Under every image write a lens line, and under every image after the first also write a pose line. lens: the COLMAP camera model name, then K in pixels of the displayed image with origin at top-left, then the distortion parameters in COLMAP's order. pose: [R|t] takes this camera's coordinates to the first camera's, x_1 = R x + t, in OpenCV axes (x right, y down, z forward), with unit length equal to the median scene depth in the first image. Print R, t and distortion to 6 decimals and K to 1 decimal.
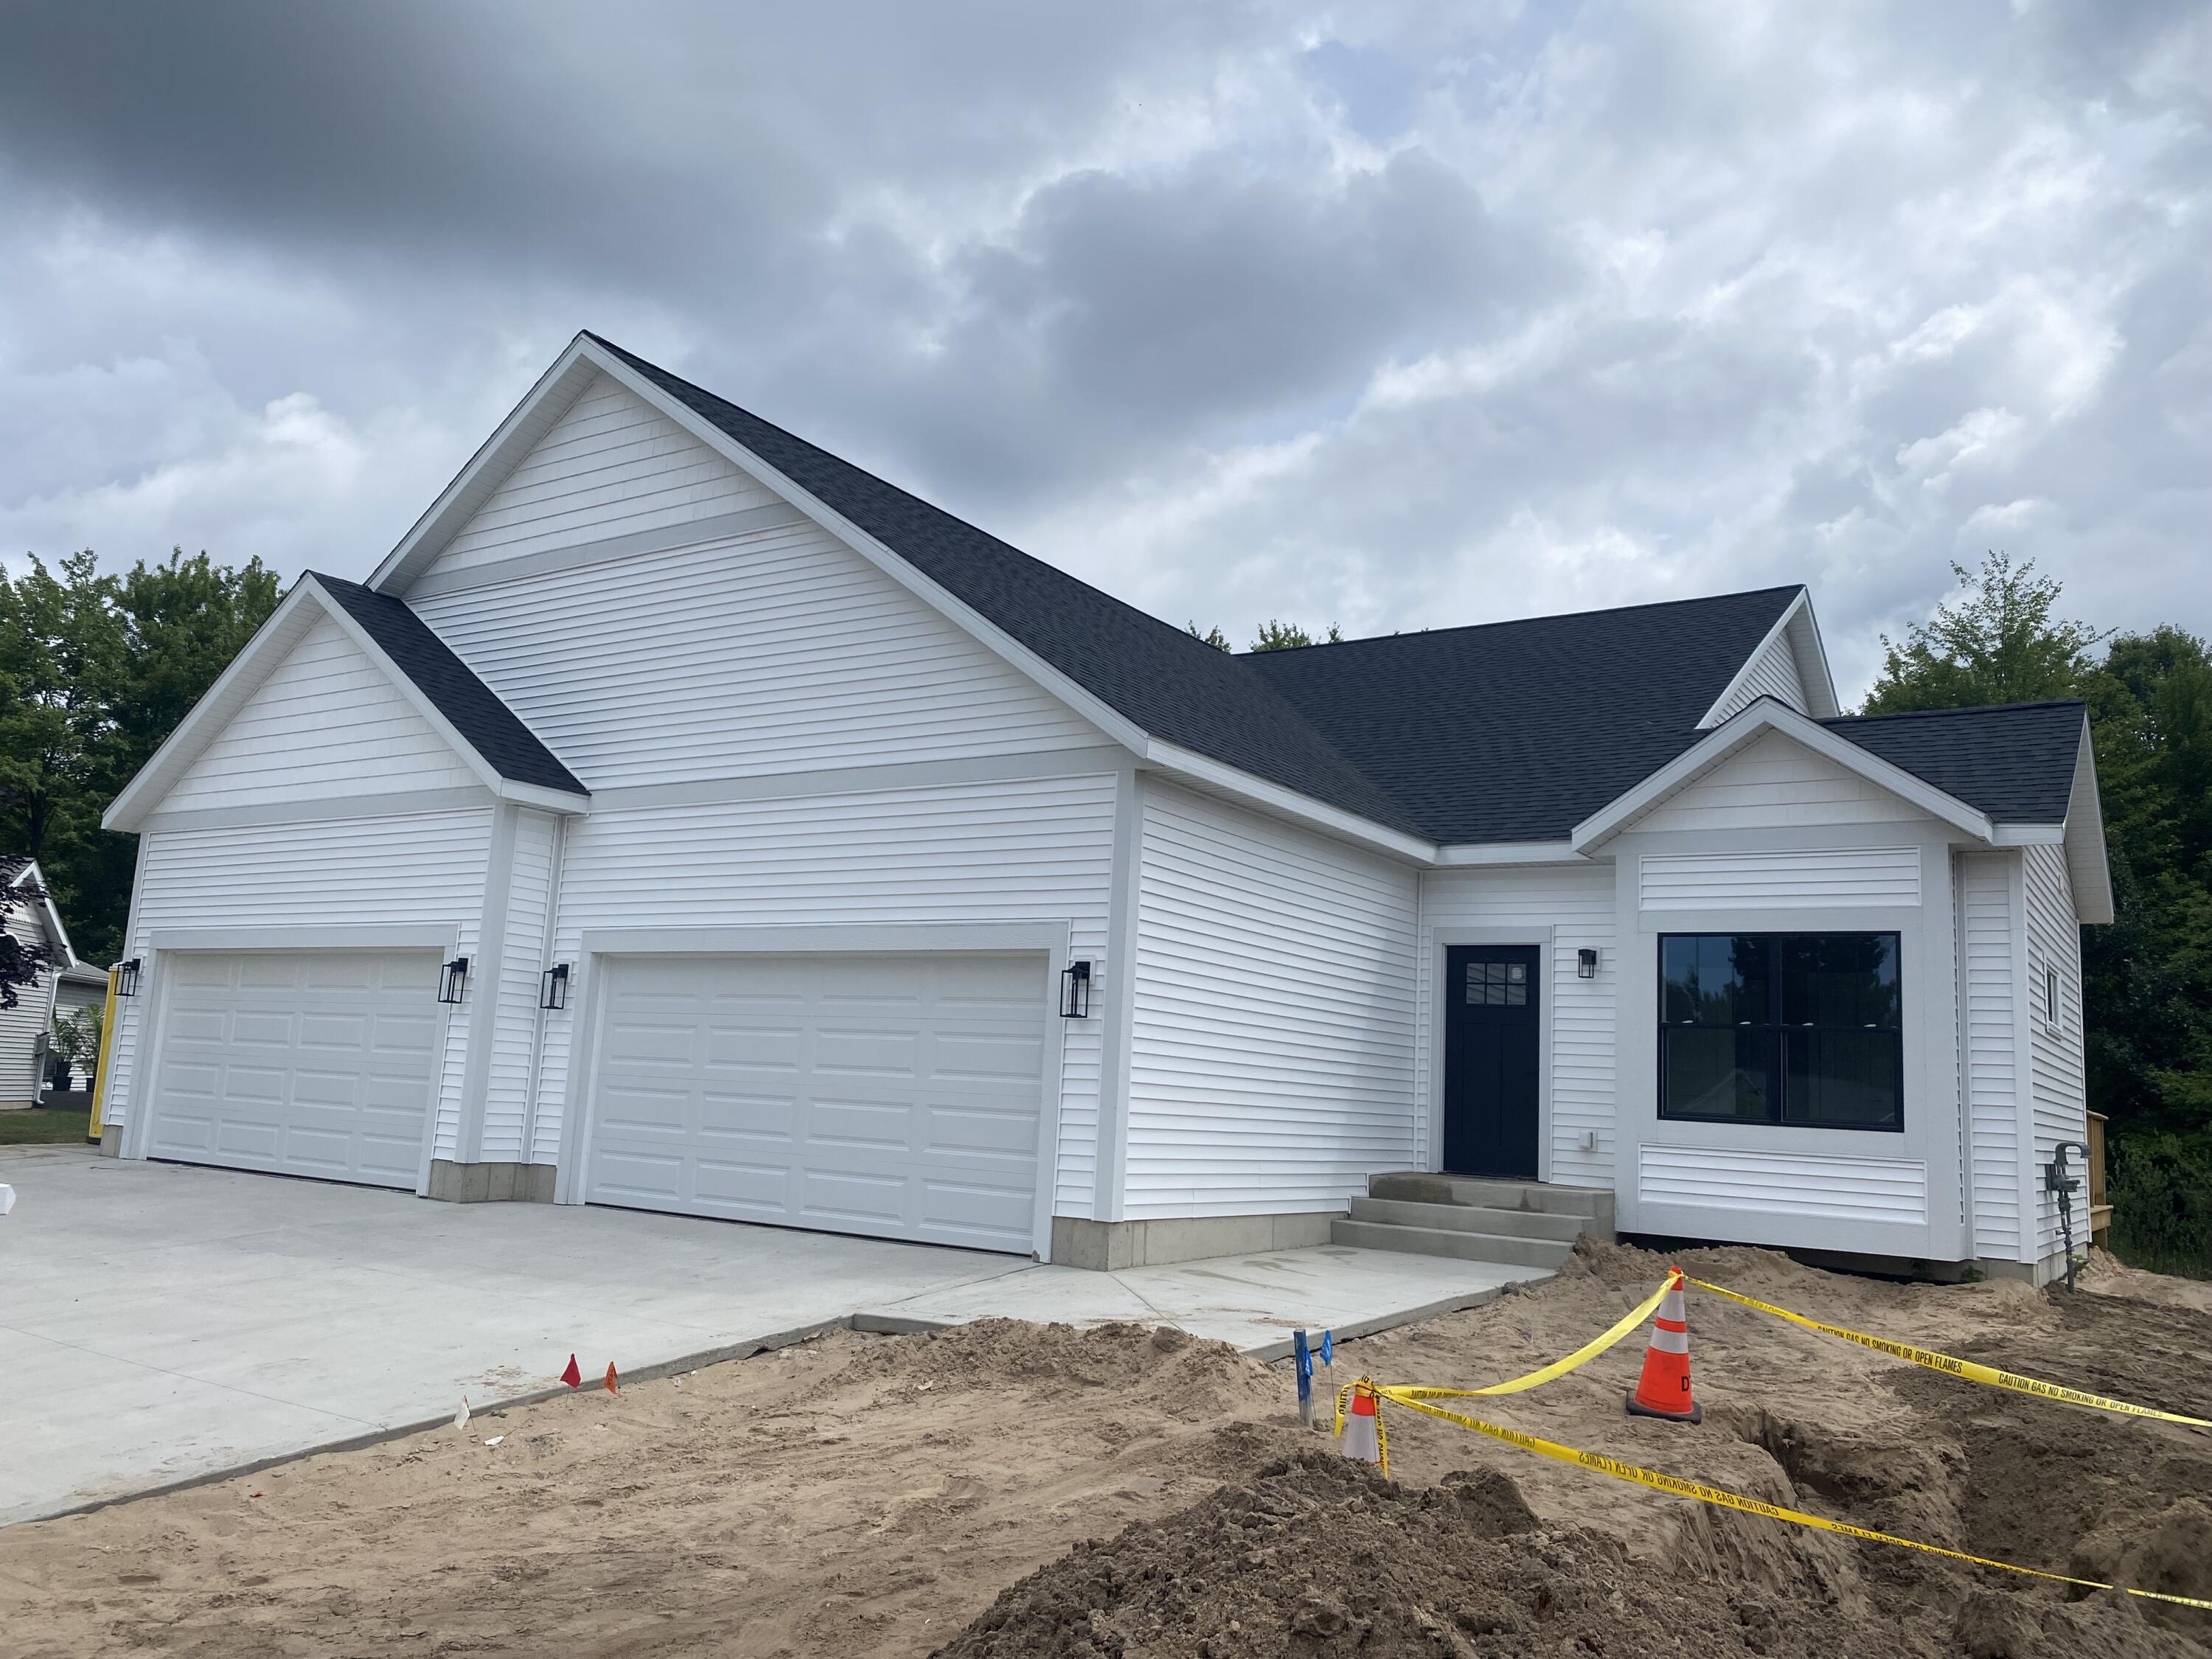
lens RADIAL K [[1688.2, 0, 1087.6], [0, 1688.2, 815.5], [0, 0, 1]] dist [0.039130, -0.035671]
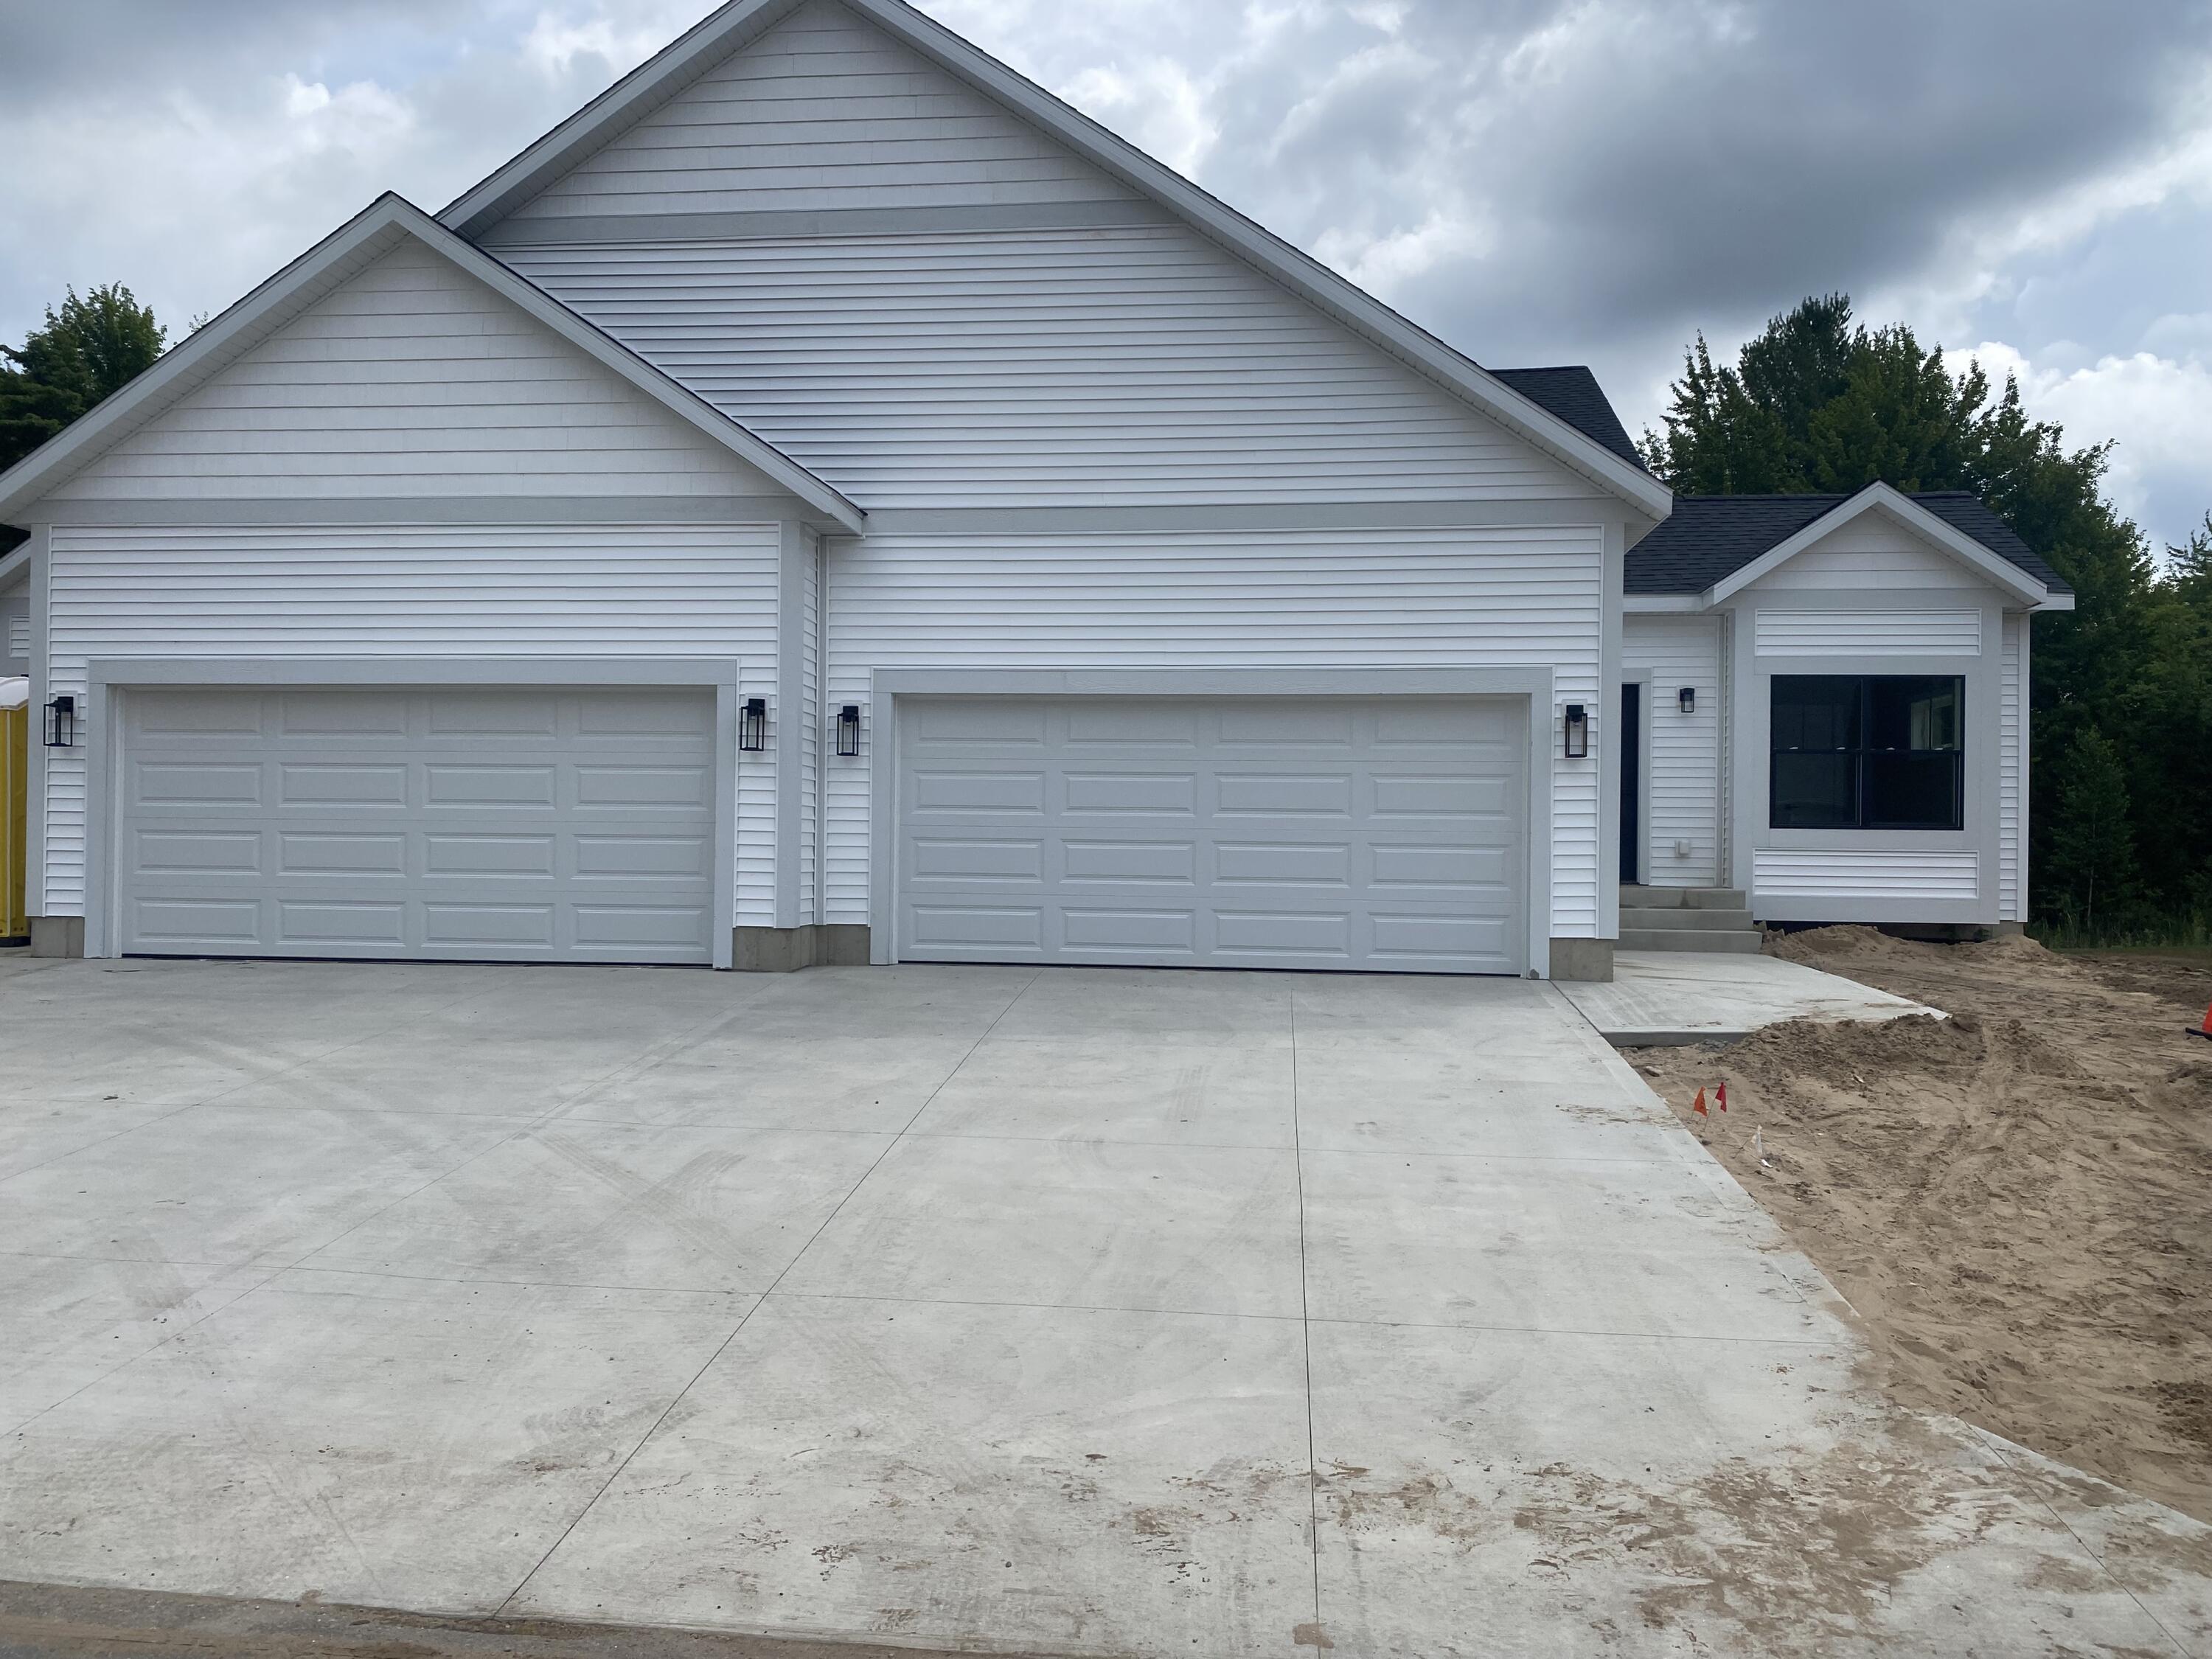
lens RADIAL K [[1688.2, 0, 1089.1], [0, 1688.2, 821.9], [0, 0, 1]] dist [0.039130, -0.035671]
pose [[0.883215, -0.036847, 0.467519, -0.626889], [-0.040338, 0.987245, 0.154013, 0.005933], [-0.467231, -0.154886, 0.870463, 0.158782]]
